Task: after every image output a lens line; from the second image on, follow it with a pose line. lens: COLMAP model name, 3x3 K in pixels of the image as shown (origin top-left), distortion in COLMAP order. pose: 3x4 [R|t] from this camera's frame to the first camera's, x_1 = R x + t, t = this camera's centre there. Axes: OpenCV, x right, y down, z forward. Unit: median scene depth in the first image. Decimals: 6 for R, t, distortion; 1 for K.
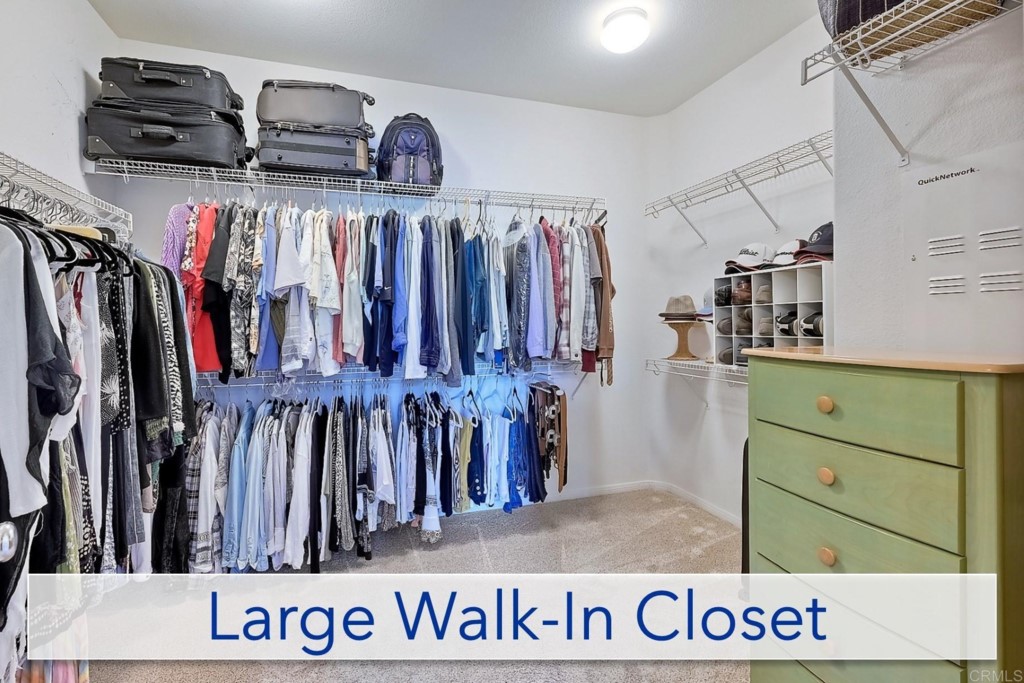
lens RADIAL K [[516.1, 0, 514.7], [0, 516.1, 316.3], [0, 0, 1]] dist [0.000315, -0.001208]
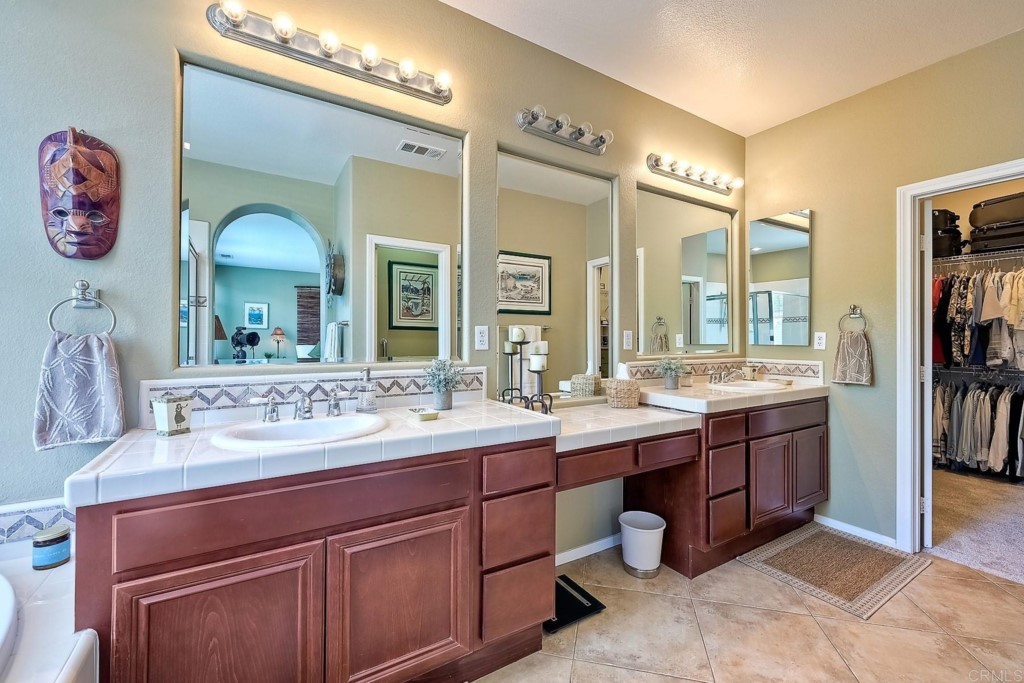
lens RADIAL K [[421.8, 0, 505.6], [0, 421.8, 335.1], [0, 0, 1]] dist [-0.006166, 0.000507]
pose [[0.254976, 0.000752, -0.966947, 0.556937], [0.005809, 0.999980, 0.002309, -0.013761], [0.966930, -0.006205, 0.254967, -1.043068]]
